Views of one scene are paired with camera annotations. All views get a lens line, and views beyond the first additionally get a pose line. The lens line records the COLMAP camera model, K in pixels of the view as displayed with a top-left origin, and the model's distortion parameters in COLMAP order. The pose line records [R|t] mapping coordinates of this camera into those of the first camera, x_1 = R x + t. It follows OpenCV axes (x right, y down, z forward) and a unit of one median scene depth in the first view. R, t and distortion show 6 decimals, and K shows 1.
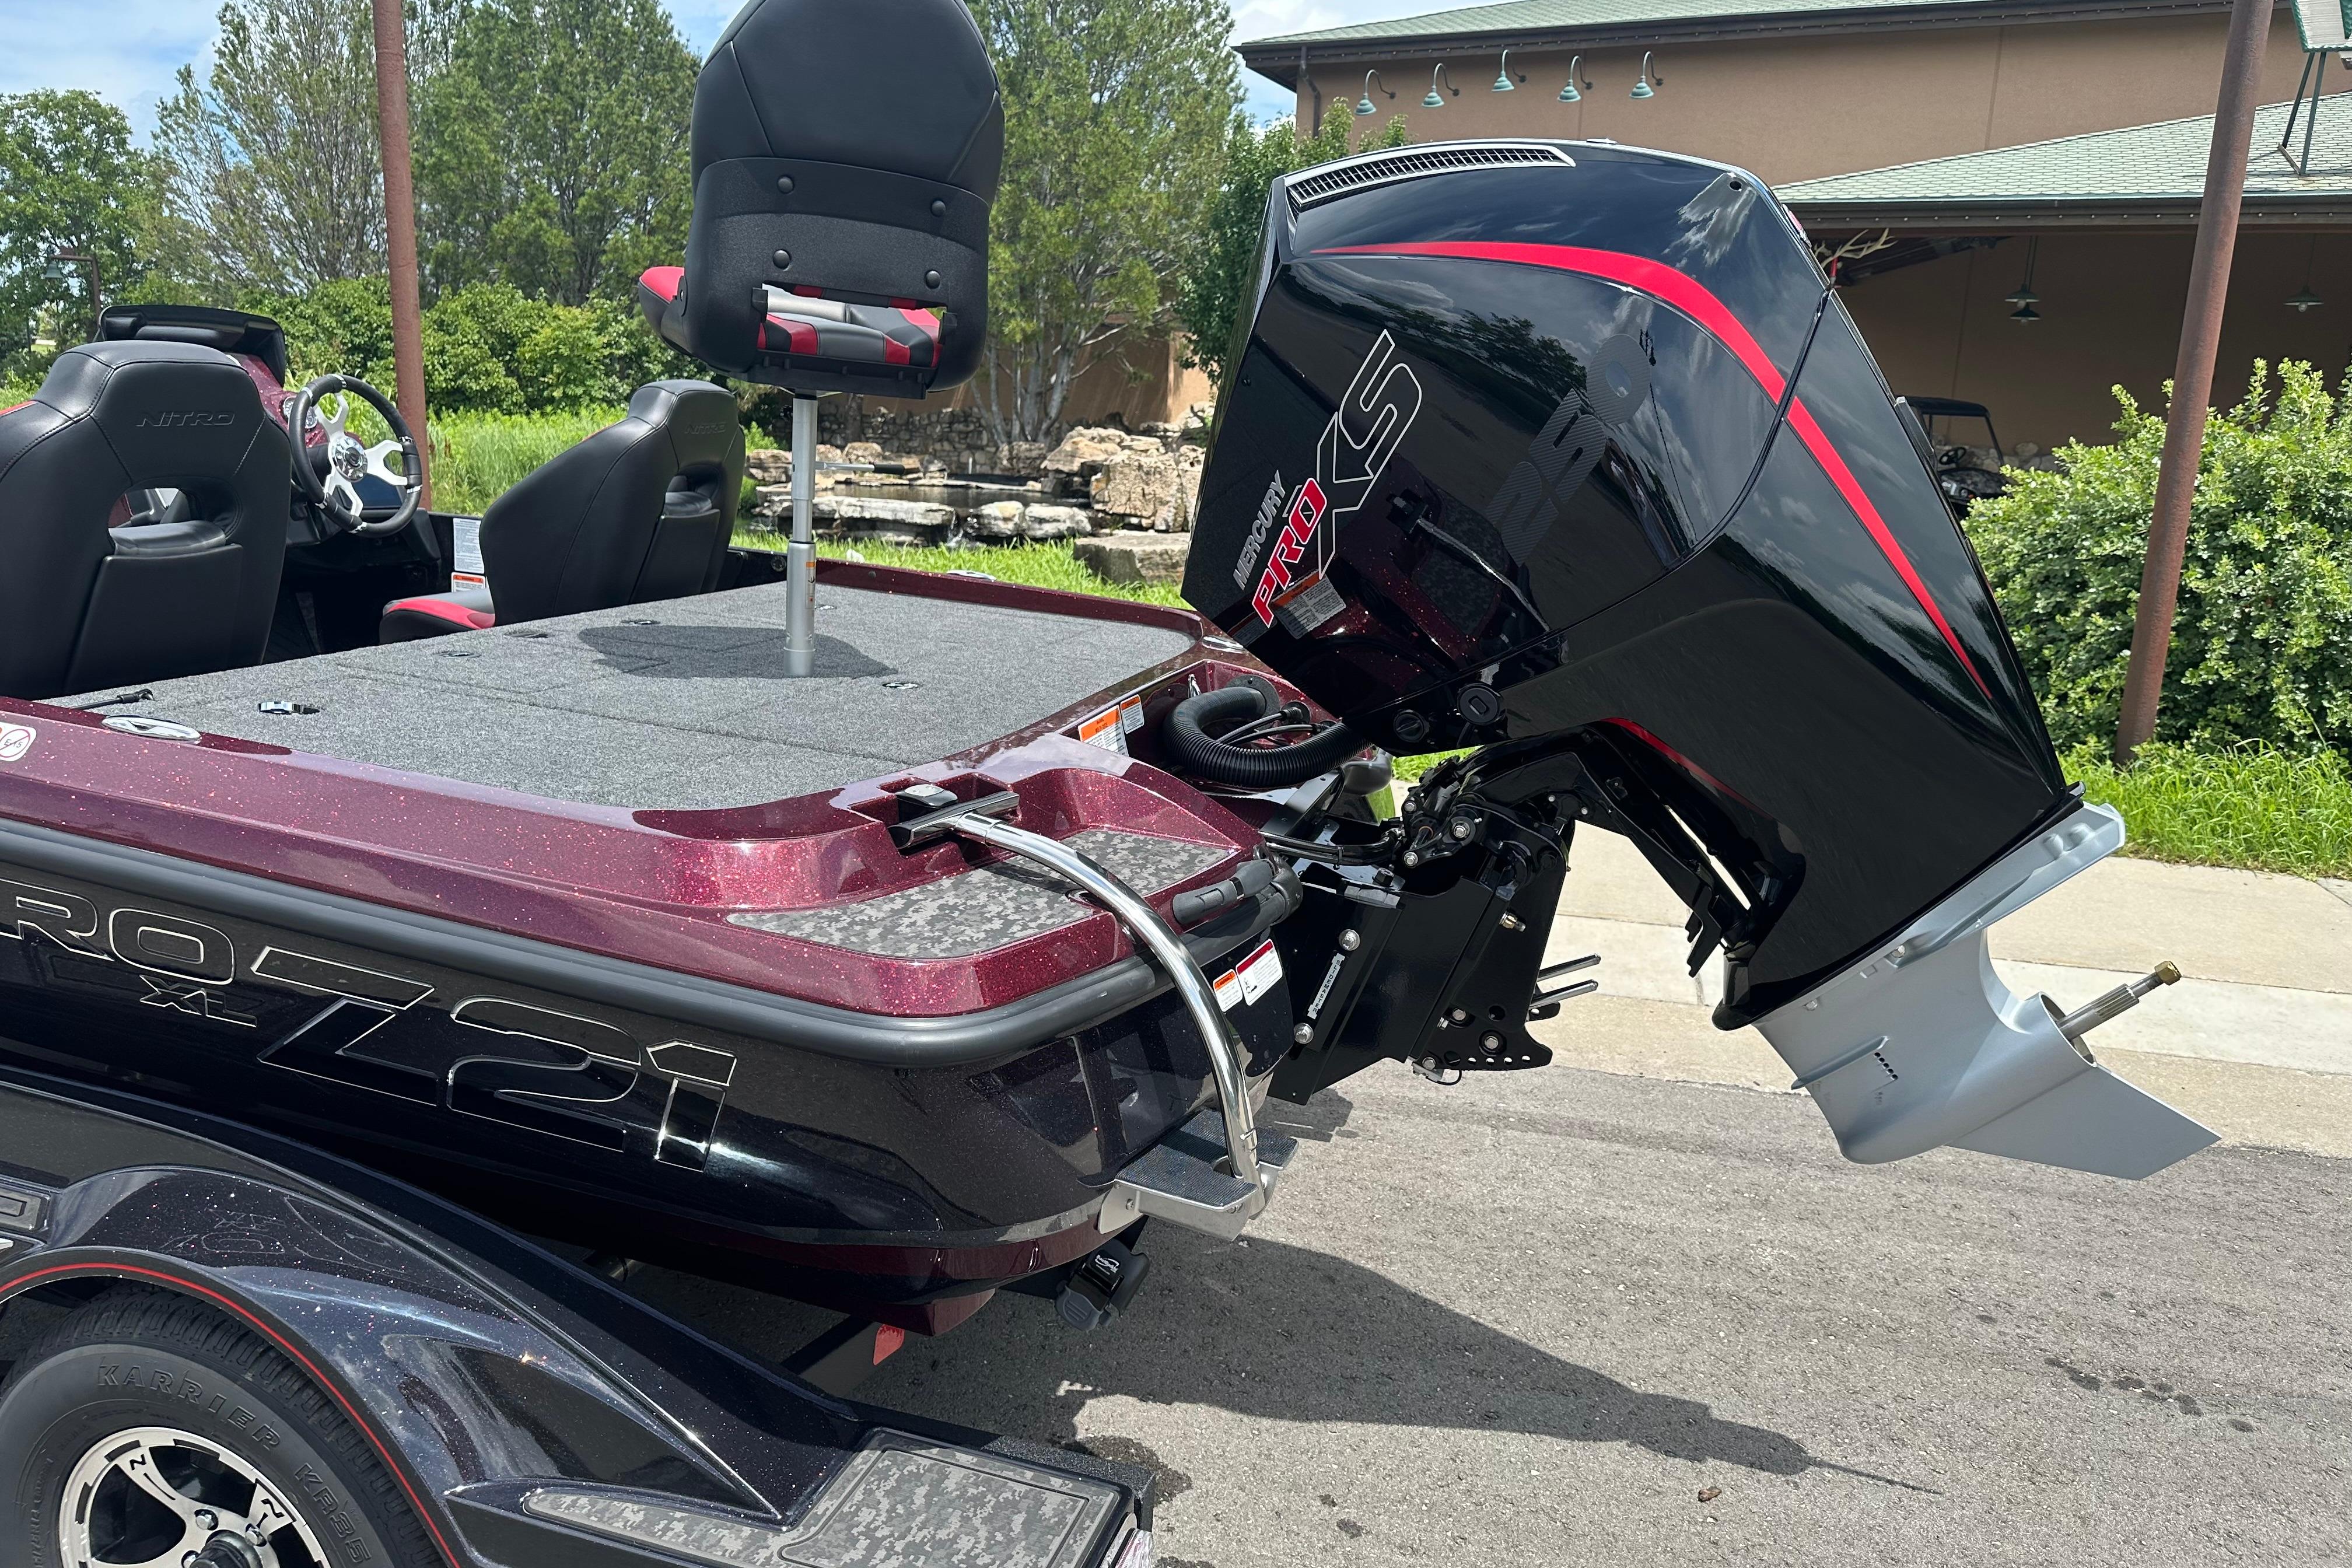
lens RADIAL K [[1721.2, 0, 1176.0], [0, 1721.2, 784.0], [0, 0, 1]] dist [0.035133, -0.048441]
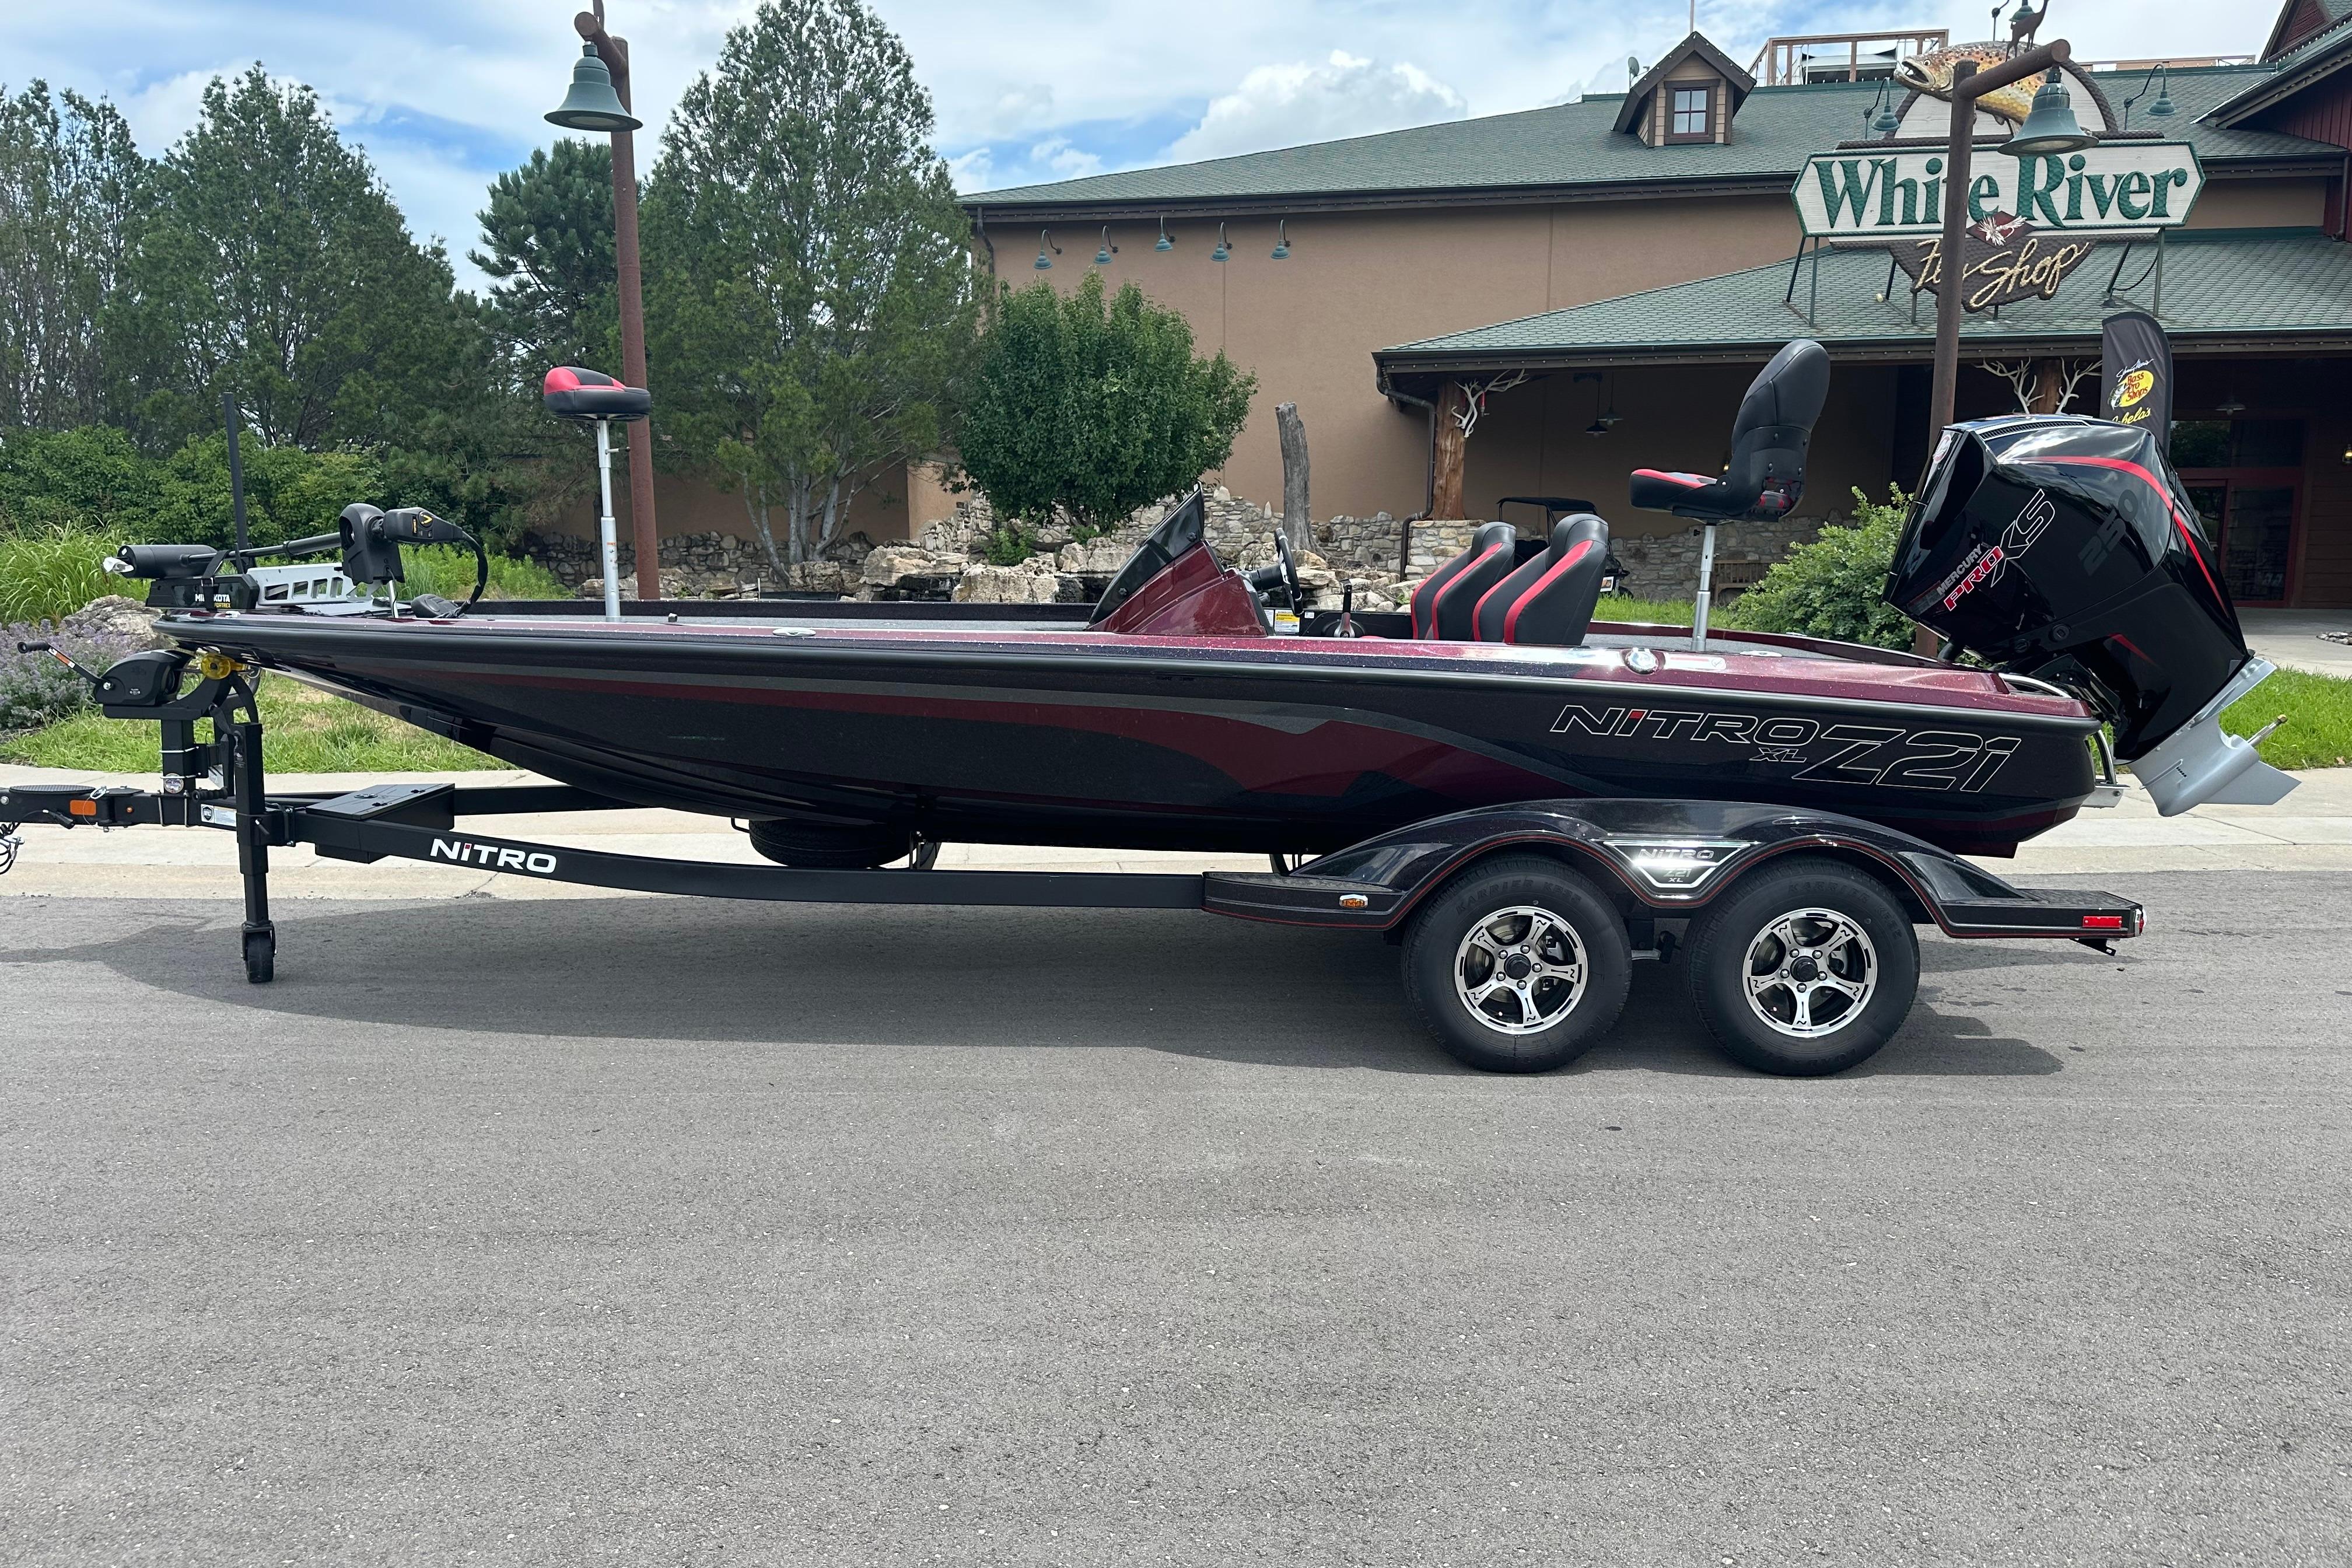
lens RADIAL K [[1721.2, 0, 1176.0], [0, 1721.2, 784.0], [0, 0, 1]] dist [0.035133, -0.048441]
pose [[0.954673, -0.082886, 0.285882, -0.187094], [0.100092, 0.993911, -0.046080, 0.016678], [-0.280322, 0.072605, 0.957156, -0.107711]]
